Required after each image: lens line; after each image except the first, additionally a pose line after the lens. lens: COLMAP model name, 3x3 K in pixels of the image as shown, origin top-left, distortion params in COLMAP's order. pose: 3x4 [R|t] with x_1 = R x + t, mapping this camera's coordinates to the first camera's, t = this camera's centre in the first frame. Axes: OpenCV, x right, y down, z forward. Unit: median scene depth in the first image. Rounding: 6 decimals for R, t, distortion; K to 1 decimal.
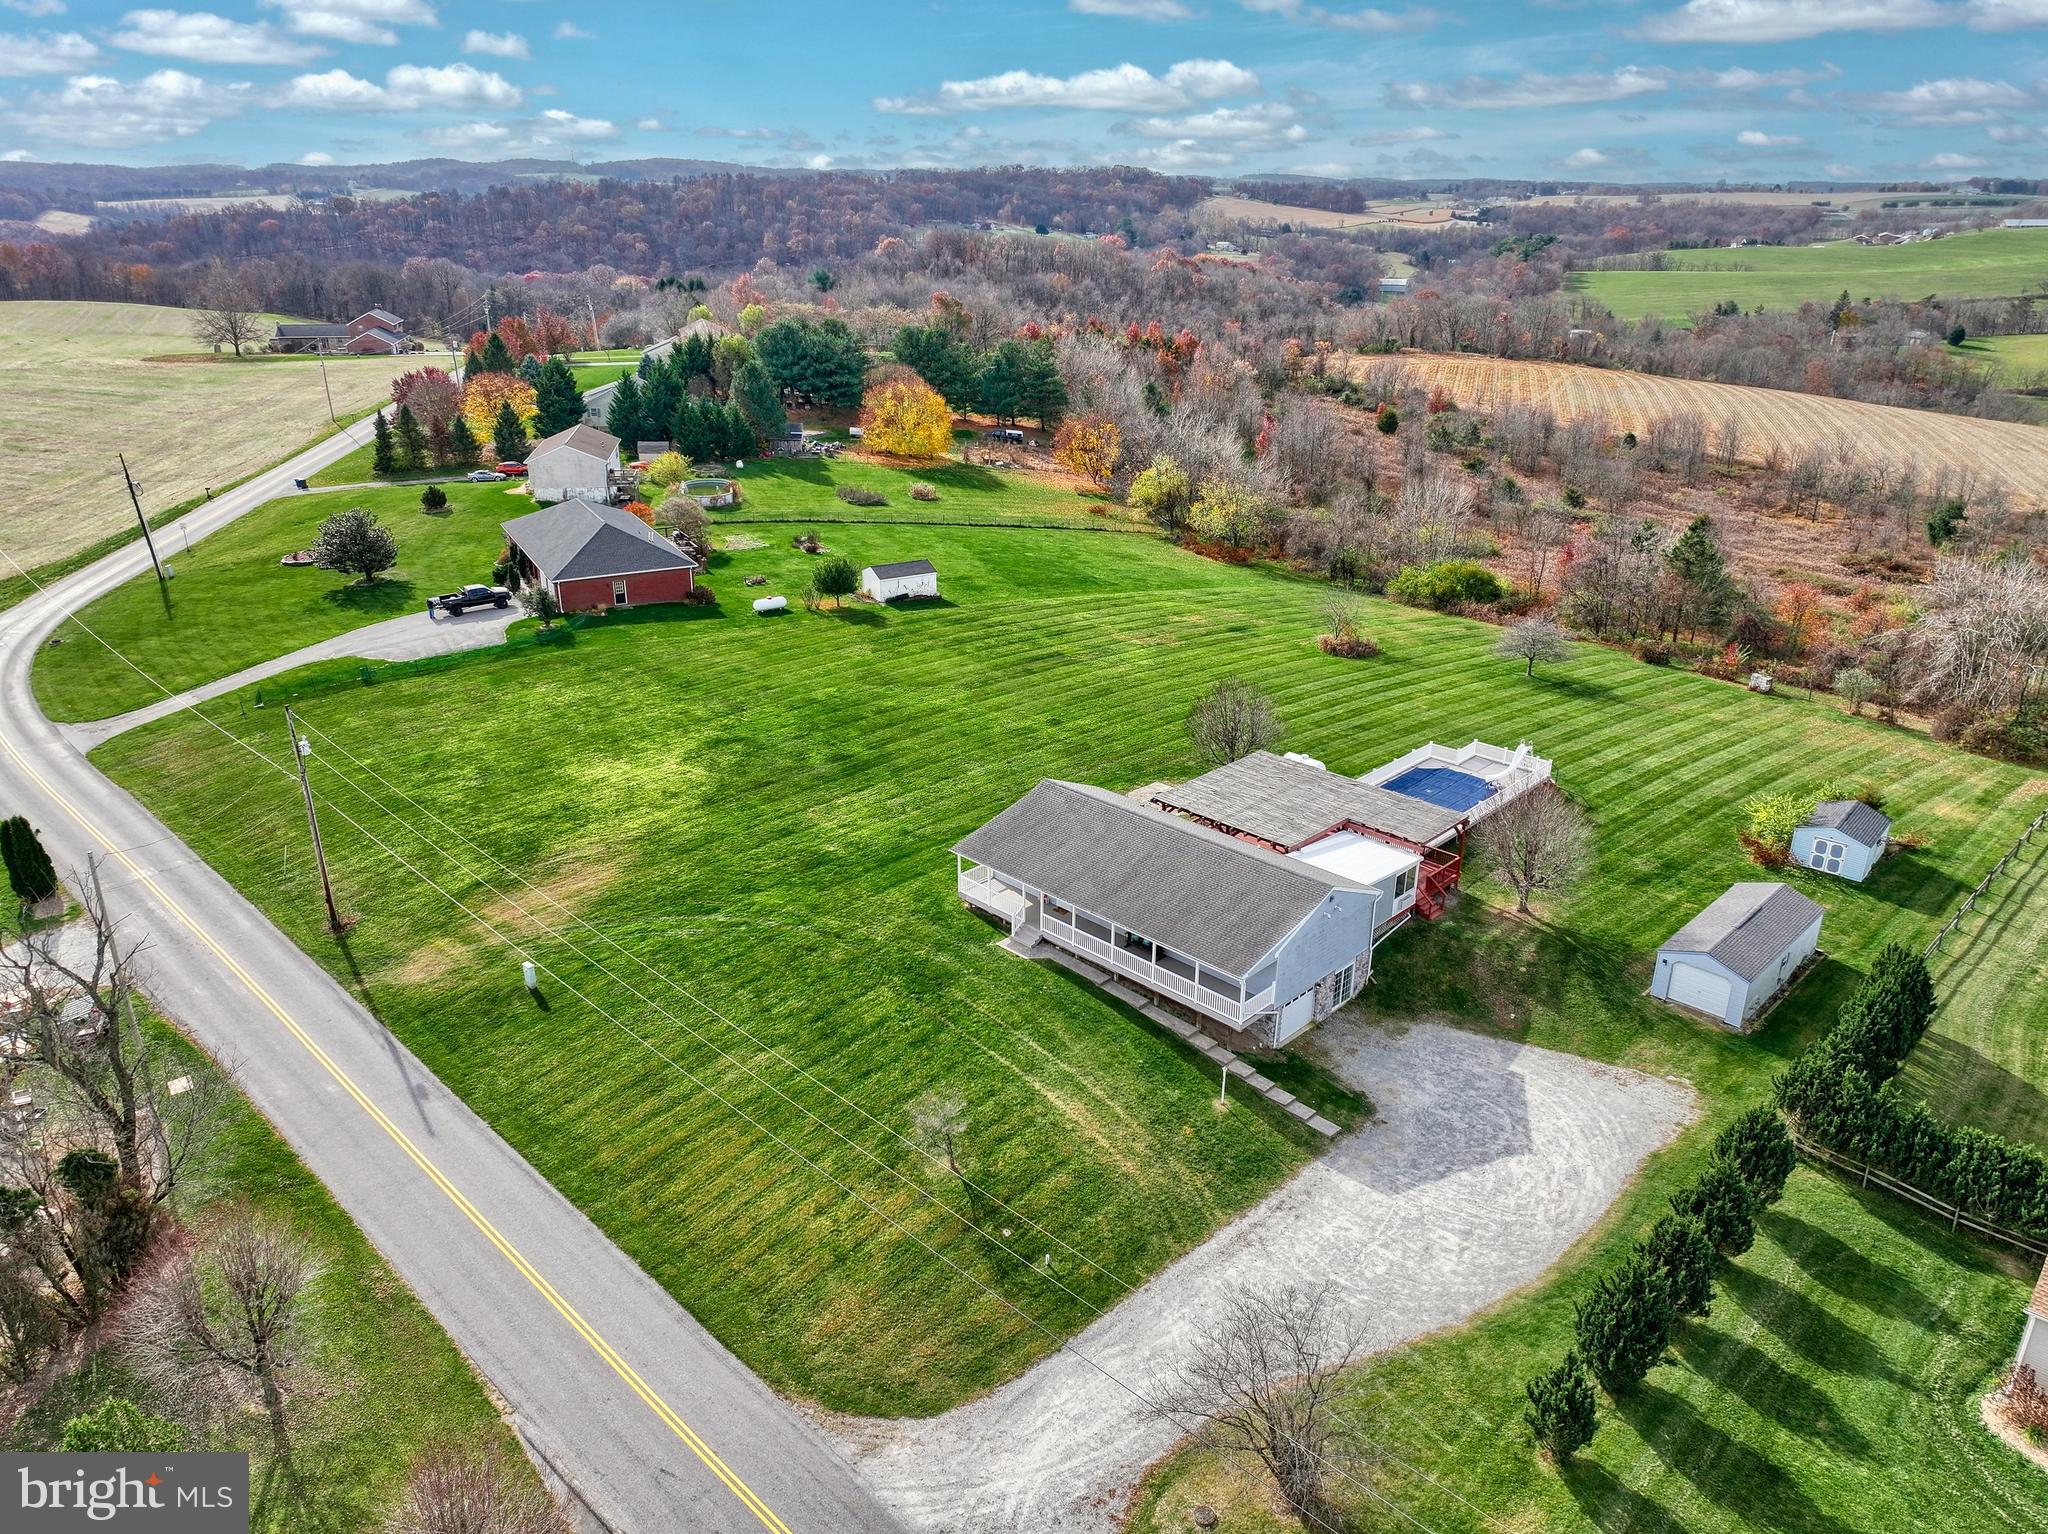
lens RADIAL K [[1440.5, 0, 1024.6], [0, 1440.5, 763.6], [0, 0, 1]] dist [-0.000851, 0.019352]
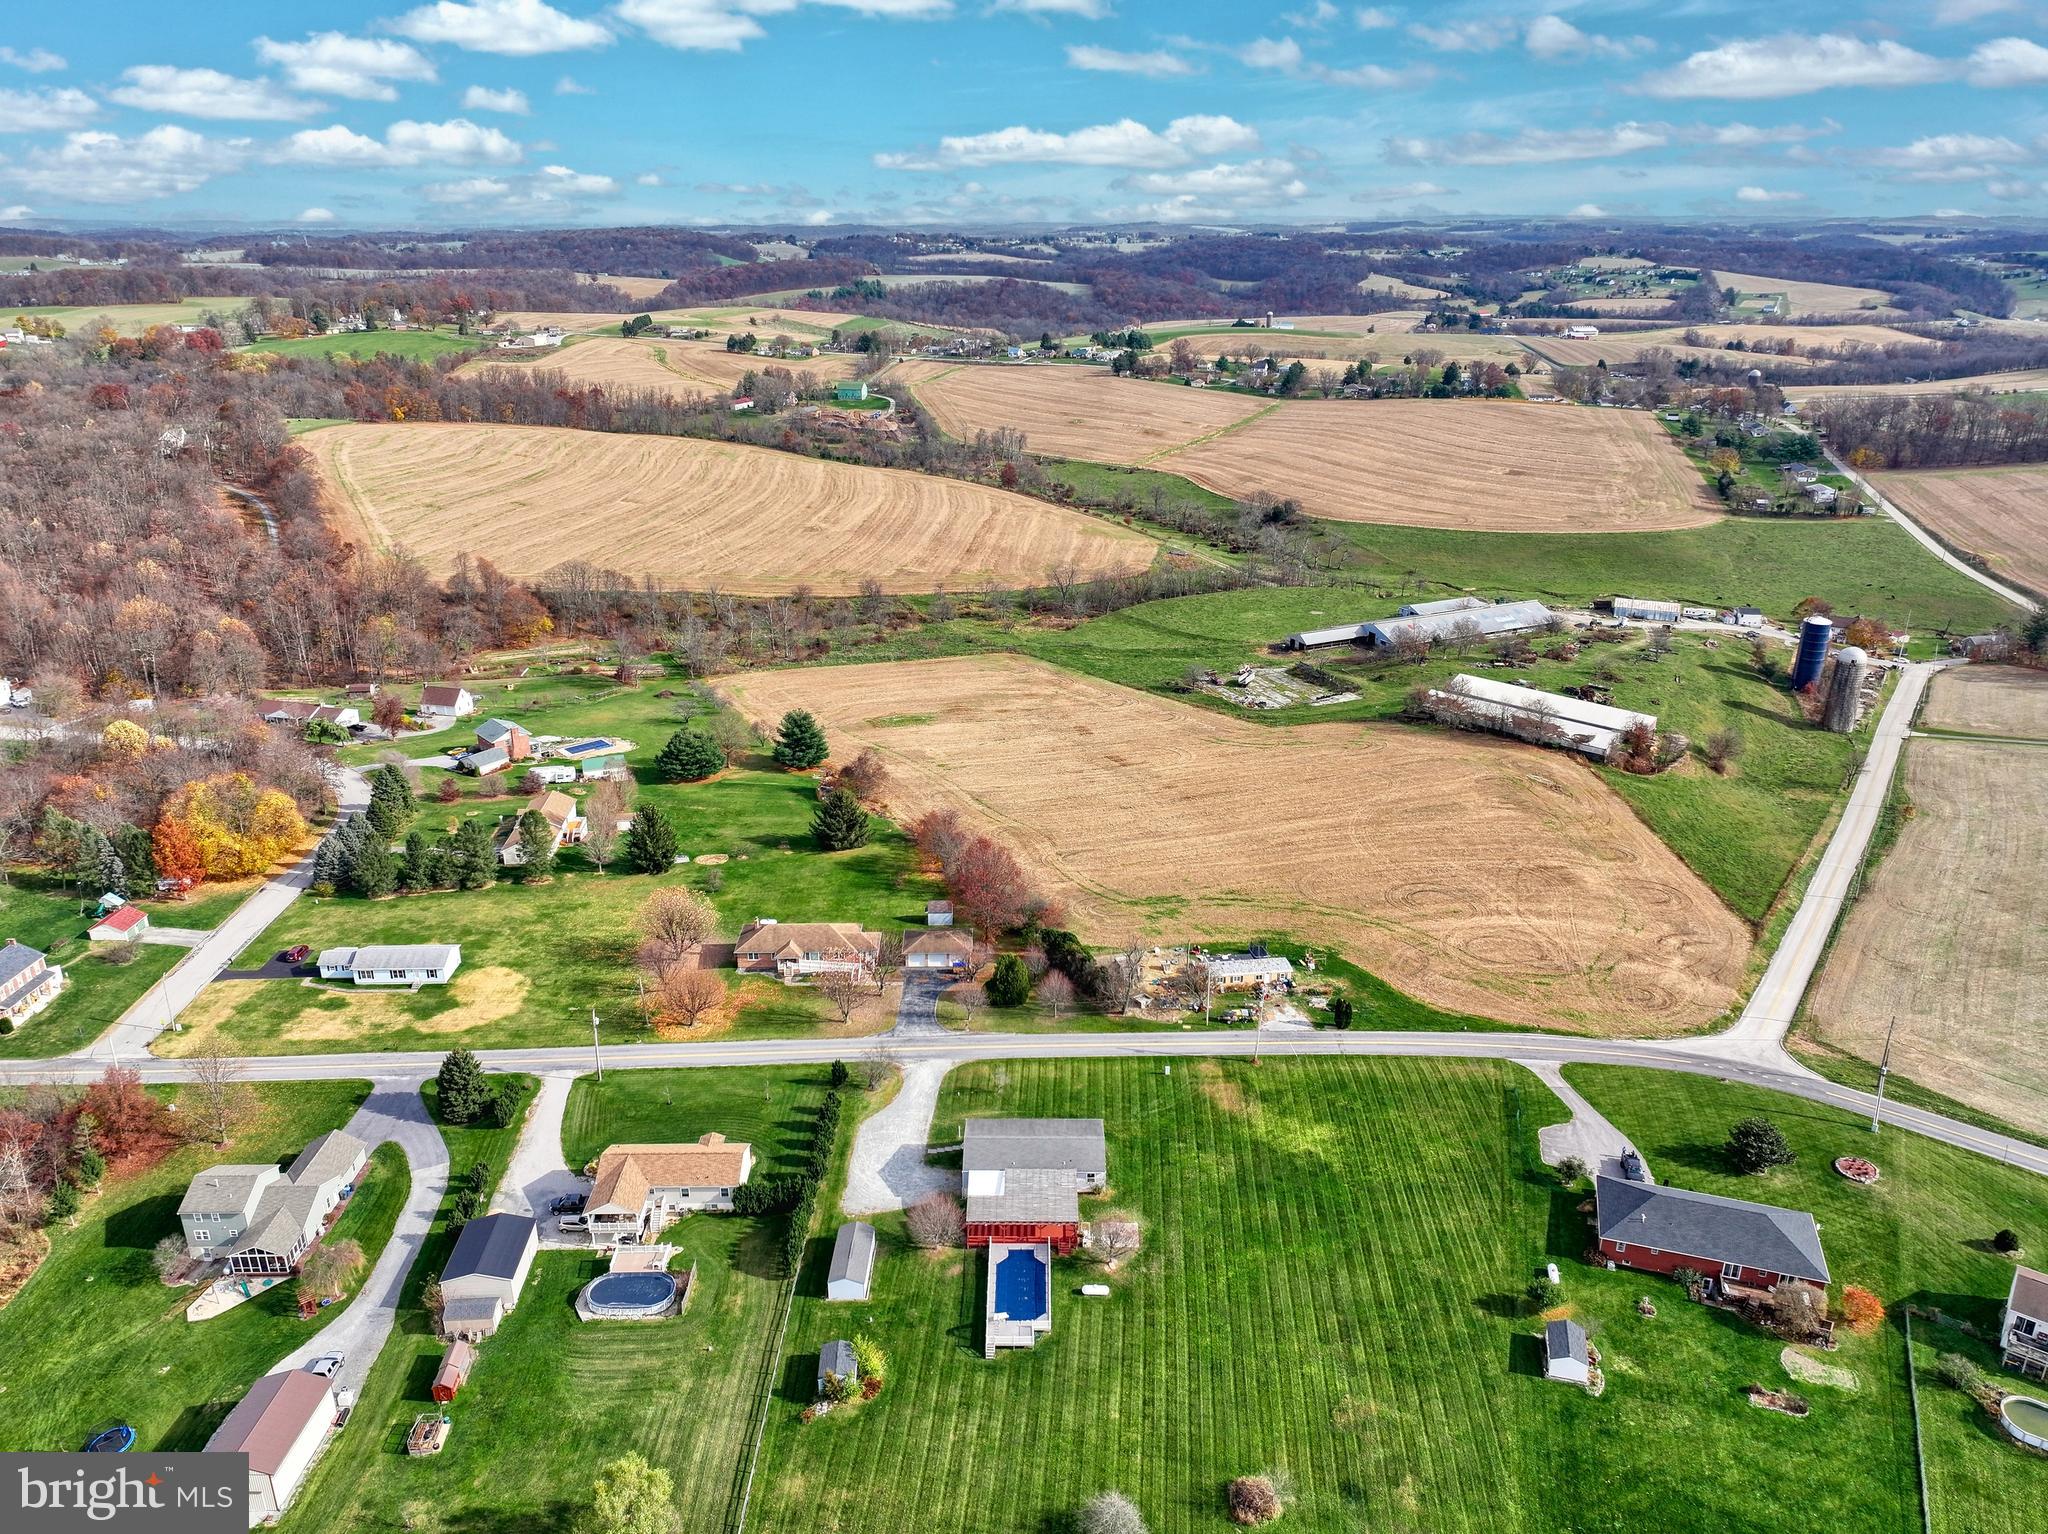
lens RADIAL K [[1440.5, 0, 1023.2], [0, 1440.5, 778.3], [0, 0, 1]] dist [-0.000851, 0.019352]
pose [[-0.721250, 0.248082, -0.646726, 1.655772], [-0.263738, 0.764983, 0.587574, -1.992201], [0.640501, 0.594353, -0.486315, 1.882812]]
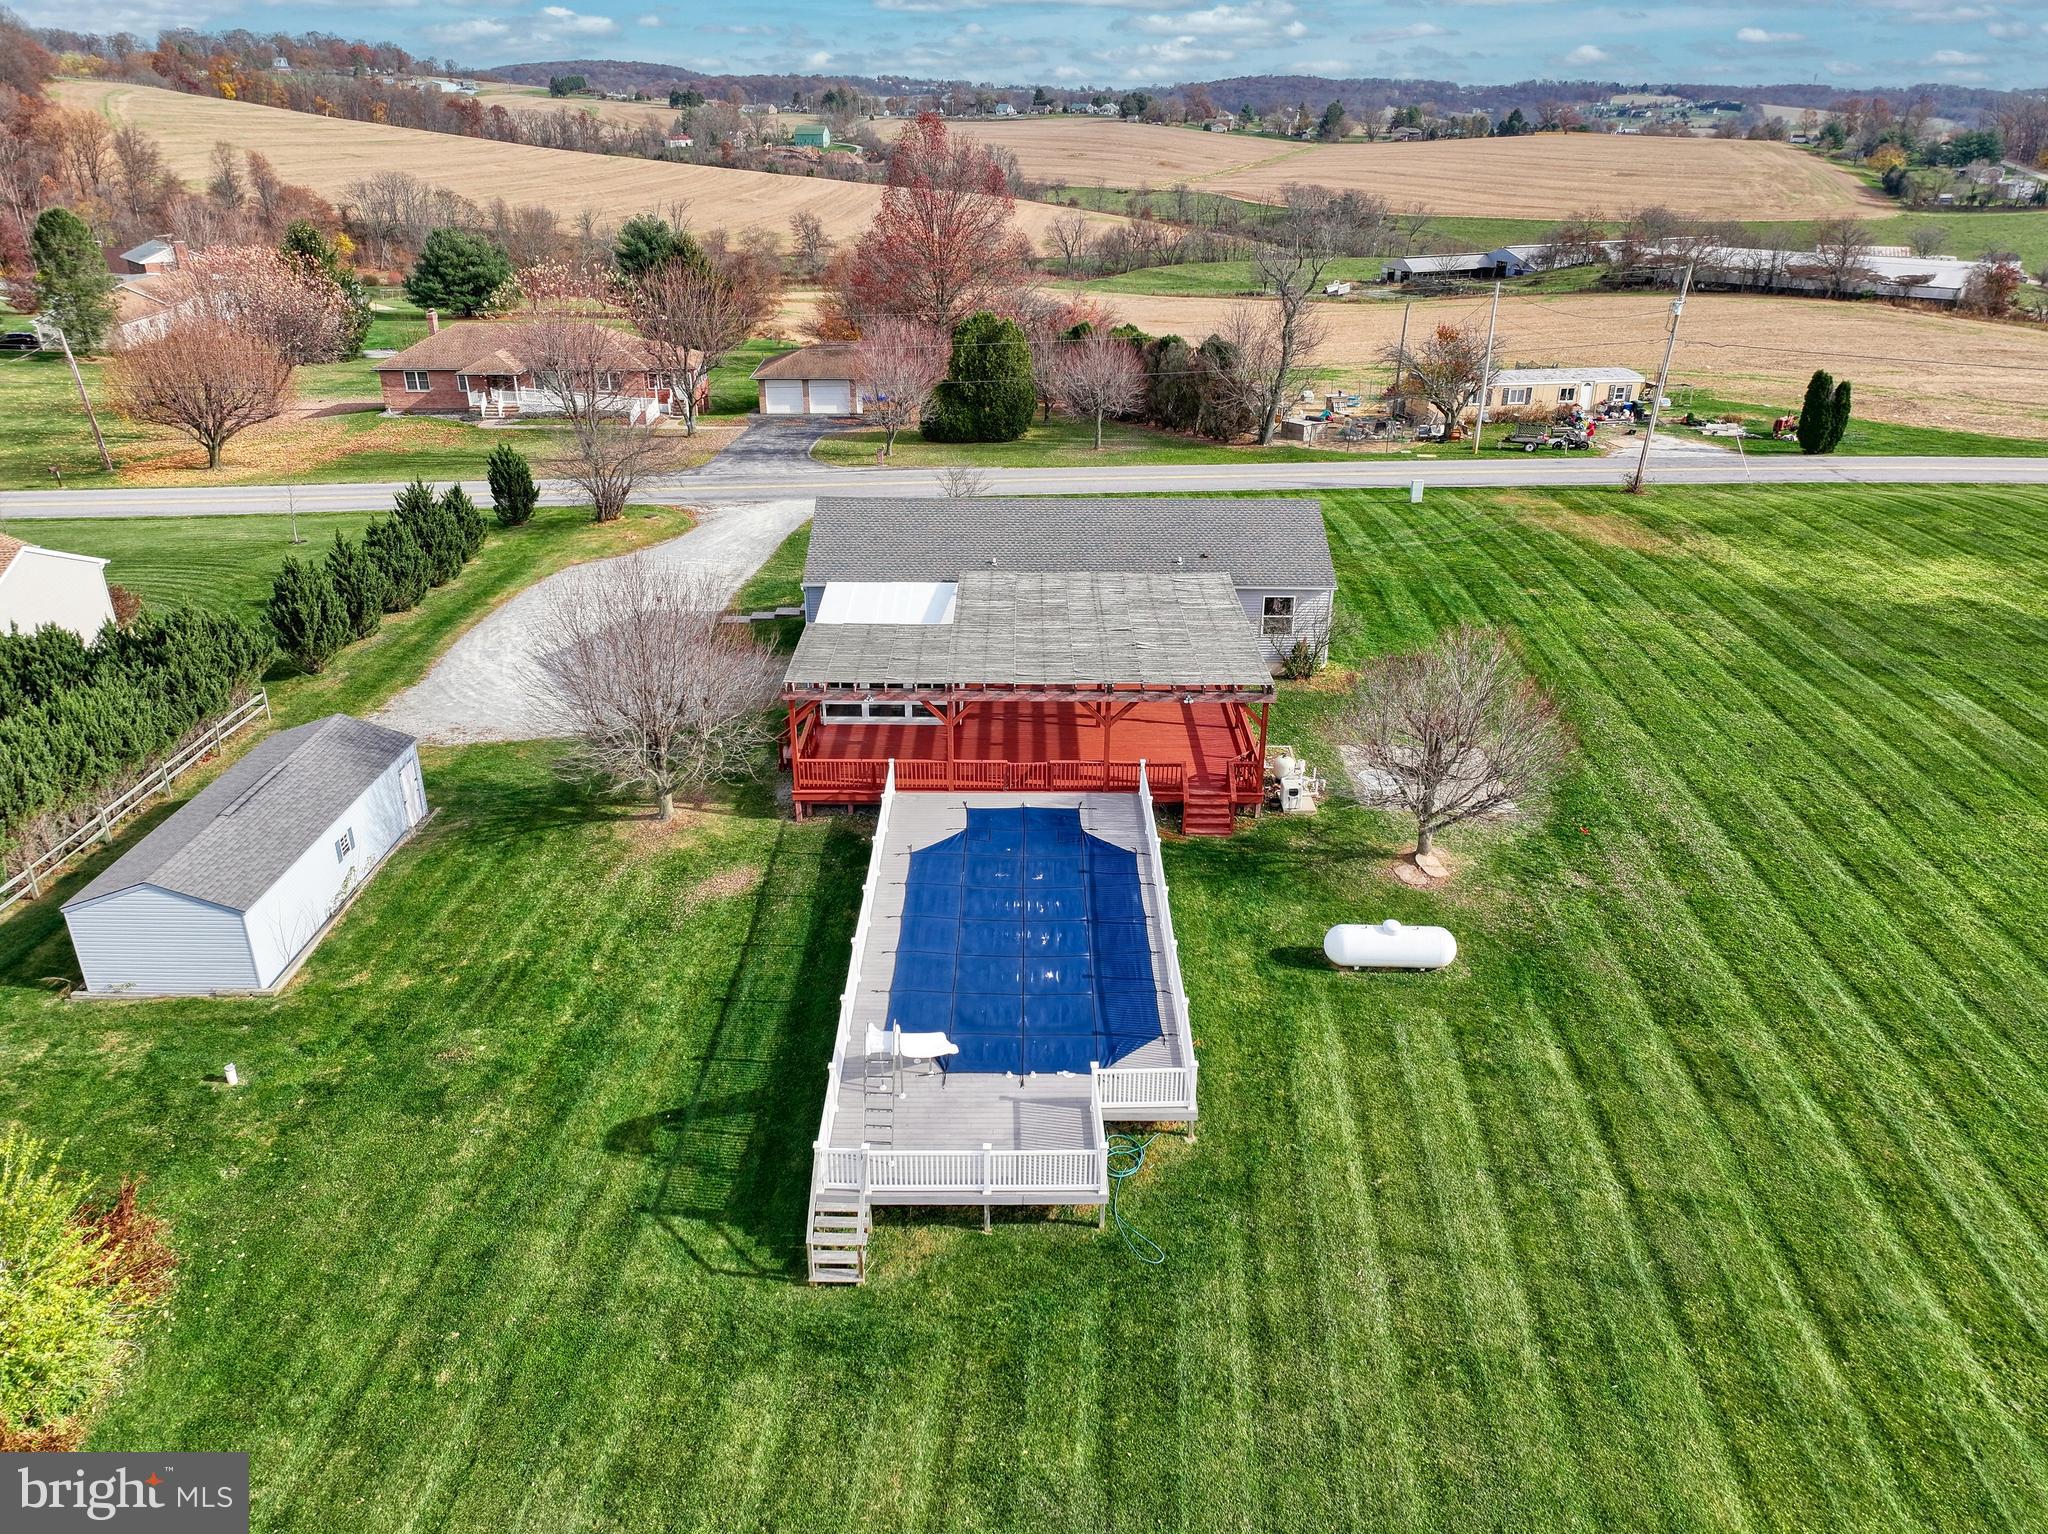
lens RADIAL K [[1440.5, 0, 1020.3], [0, 1440.5, 775.7], [0, 0, 1]] dist [-0.000851, 0.019352]
pose [[-0.717885, 0.289199, -0.633250, 0.630201], [-0.268222, 0.724503, 0.634943, -0.311374], [0.642416, 0.625668, -0.442540, 1.407847]]
